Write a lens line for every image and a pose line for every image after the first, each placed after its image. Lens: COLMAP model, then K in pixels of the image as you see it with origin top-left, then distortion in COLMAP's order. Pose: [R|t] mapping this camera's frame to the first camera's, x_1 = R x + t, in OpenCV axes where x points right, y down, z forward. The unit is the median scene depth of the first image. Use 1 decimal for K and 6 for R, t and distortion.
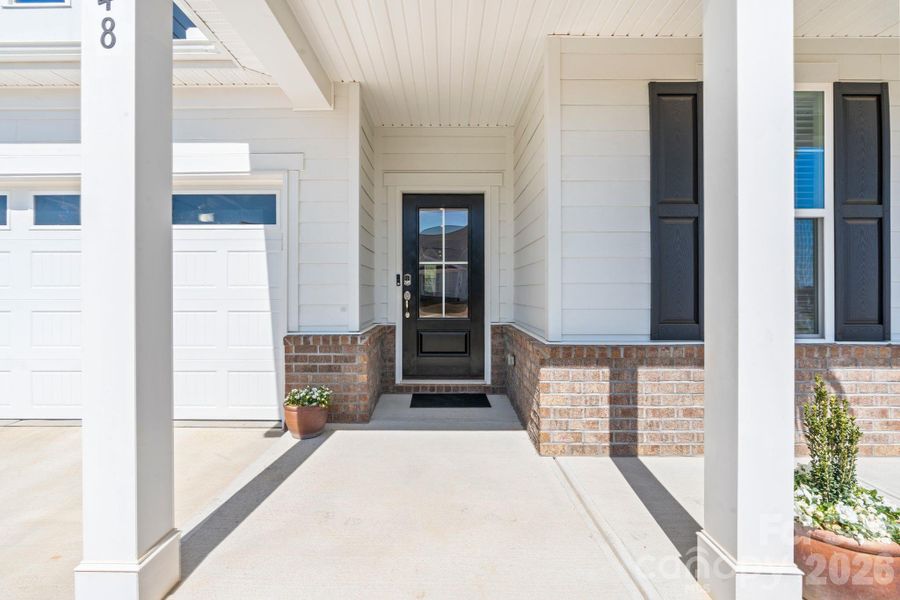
lens RADIAL K [[404.4, 0, 444.3], [0, 404.4, 295.1], [0, 0, 1]] dist [-0.009118, 0.000699]
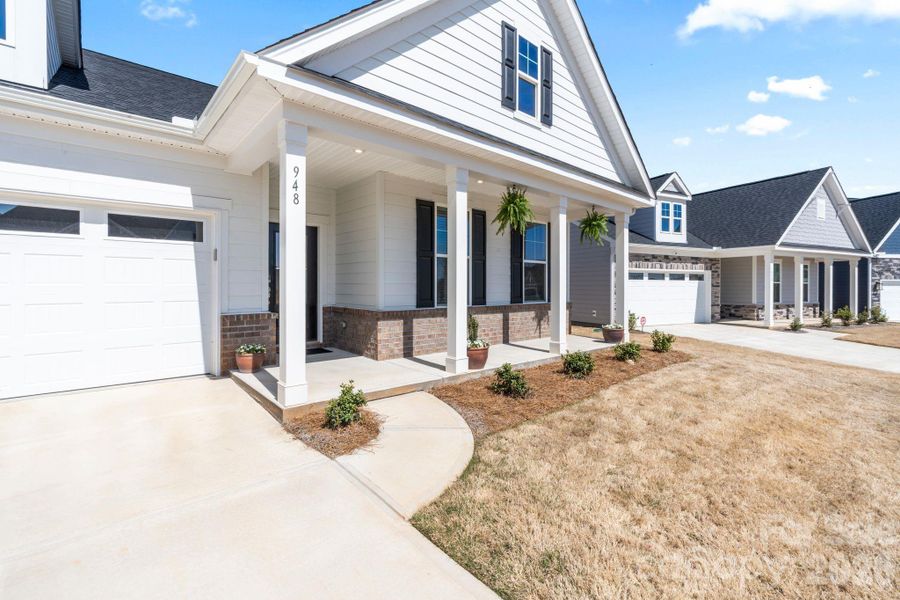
lens RADIAL K [[404.4, 0, 444.3], [0, 404.4, 295.1], [0, 0, 1]] dist [-0.009118, 0.000699]
pose [[0.751920, -0.015035, 0.659083, -0.816785], [0.002798, 0.999804, 0.019615, -0.008312], [-0.659249, -0.012904, 0.751814, -0.786755]]
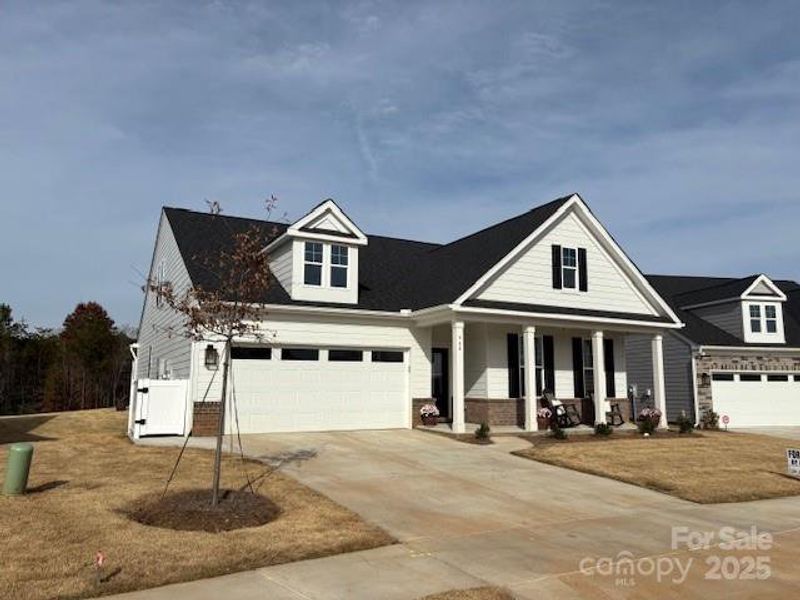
lens RADIAL K [[620.5, 0, 400.0], [0, 620.5, 300.0], [0, 0, 1]] dist [0.049694, -0.004949]
pose [[0.882428, 0.067485, 0.465583, -2.969290], [-0.001323, 0.990010, -0.140992, 0.020007], [-0.470447, 0.123799, 0.873701, -3.522899]]
